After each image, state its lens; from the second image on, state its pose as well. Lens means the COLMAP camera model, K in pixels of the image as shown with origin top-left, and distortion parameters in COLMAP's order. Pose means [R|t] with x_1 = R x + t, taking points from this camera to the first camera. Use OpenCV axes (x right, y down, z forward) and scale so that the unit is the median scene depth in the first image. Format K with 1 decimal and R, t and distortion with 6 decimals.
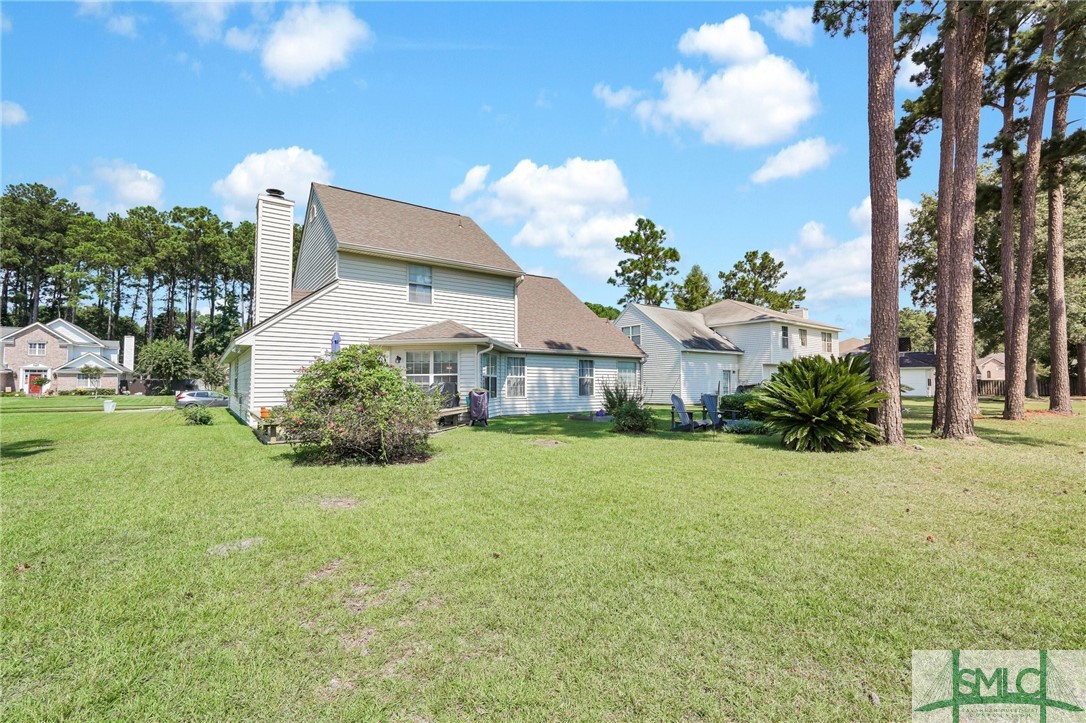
lens RADIAL K [[480.7, 0, 543.4], [0, 480.7, 367.4], [0, 0, 1]] dist [-0.023034, 0.011650]
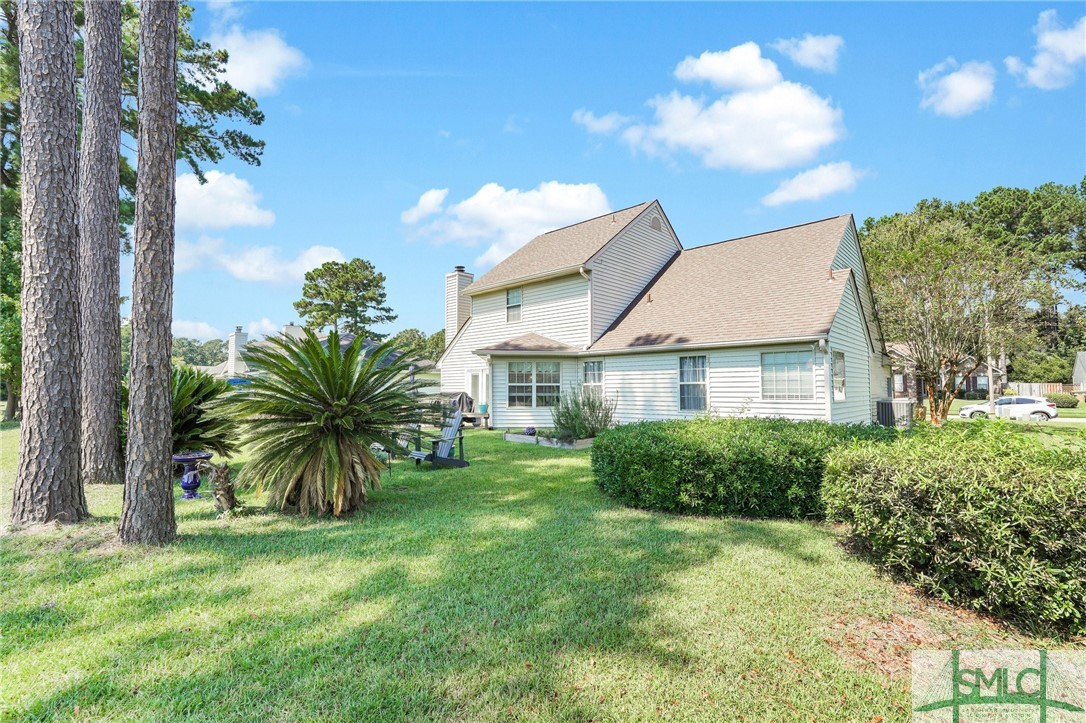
lens RADIAL K [[480.7, 0, 543.4], [0, 480.7, 367.4], [0, 0, 1]] dist [-0.023034, 0.011650]
pose [[0.193223, -0.049015, -0.979930, 0.641736], [0.036640, 0.998415, -0.042715, 0.019091], [0.980471, -0.027652, 0.194712, 0.618866]]
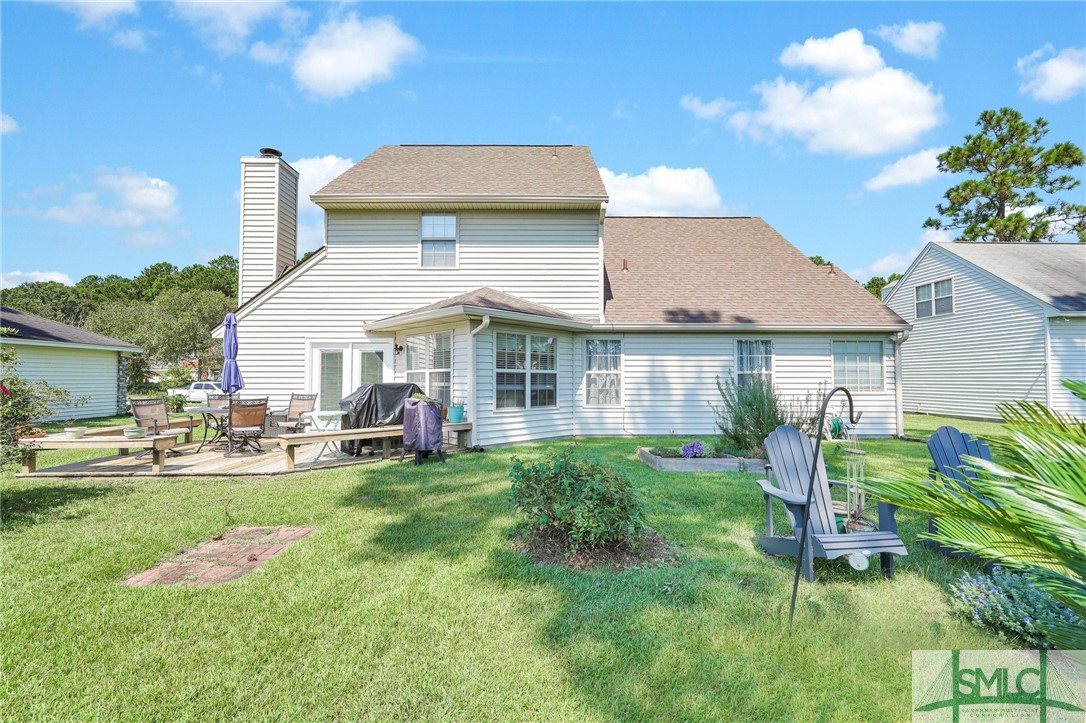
lens RADIAL K [[480.7, 0, 543.4], [0, 480.7, 367.4], [0, 0, 1]] dist [-0.023034, 0.011650]
pose [[0.816212, -0.015836, -0.577536, 0.191796], [0.021077, 0.999775, 0.002374, 0.008715], [0.577368, -0.014111, 0.816362, 0.383766]]
